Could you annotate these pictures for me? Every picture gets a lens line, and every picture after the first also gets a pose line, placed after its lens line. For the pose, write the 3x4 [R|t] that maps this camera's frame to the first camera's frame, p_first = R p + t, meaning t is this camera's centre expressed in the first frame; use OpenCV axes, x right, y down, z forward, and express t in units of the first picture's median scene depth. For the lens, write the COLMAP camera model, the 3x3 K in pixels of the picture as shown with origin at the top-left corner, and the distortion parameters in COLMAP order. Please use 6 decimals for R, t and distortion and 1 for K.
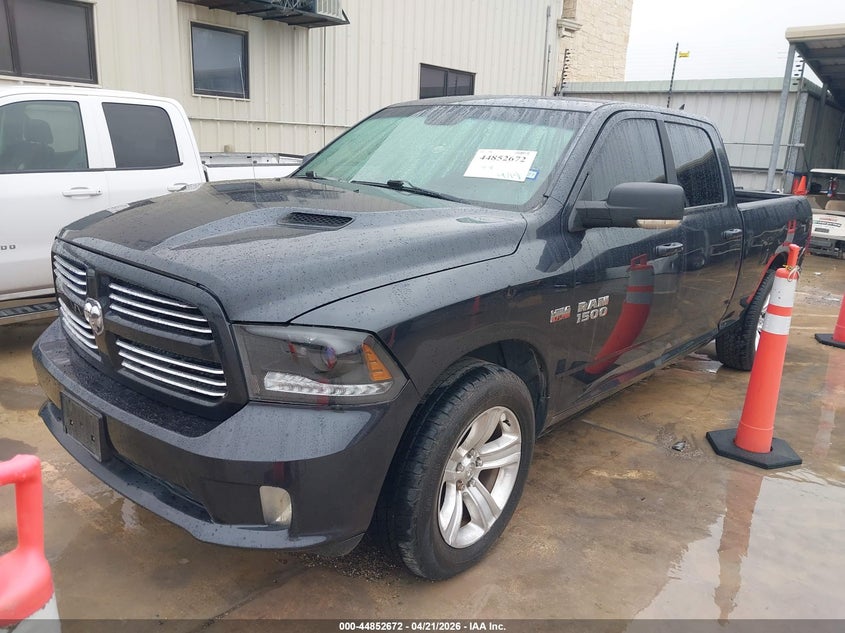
lens RADIAL K [[637.2, 0, 422.5], [0, 637.2, 316.5], [0, 0, 1]] dist [0.004442, 0.004044]
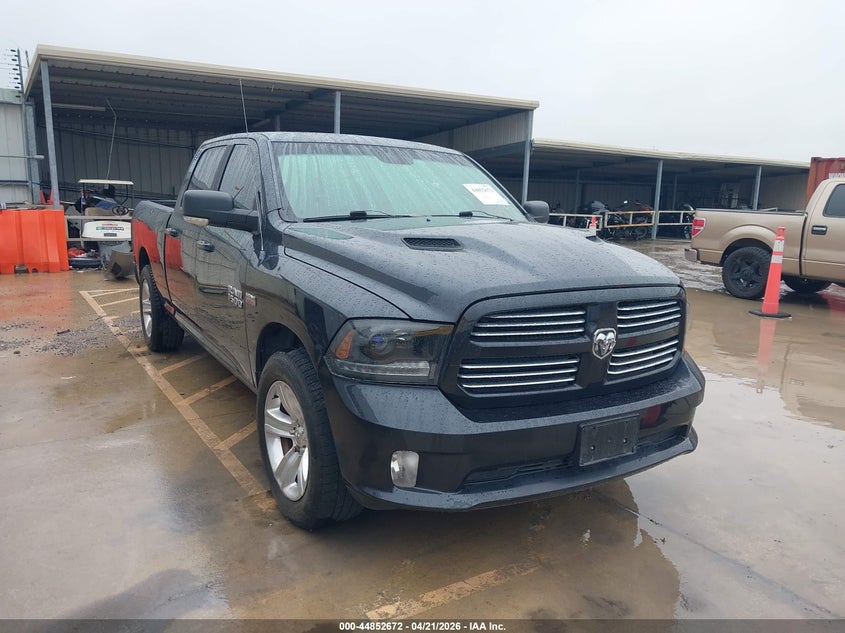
lens RADIAL K [[637.2, 0, 422.5], [0, 637.2, 316.5], [0, 0, 1]] dist [0.004442, 0.004044]
pose [[0.372813, -0.231683, 0.898517, -0.189370], [0.241561, 0.959172, 0.147095, -0.031028], [-0.895912, 0.162207, 0.413558, 0.083574]]
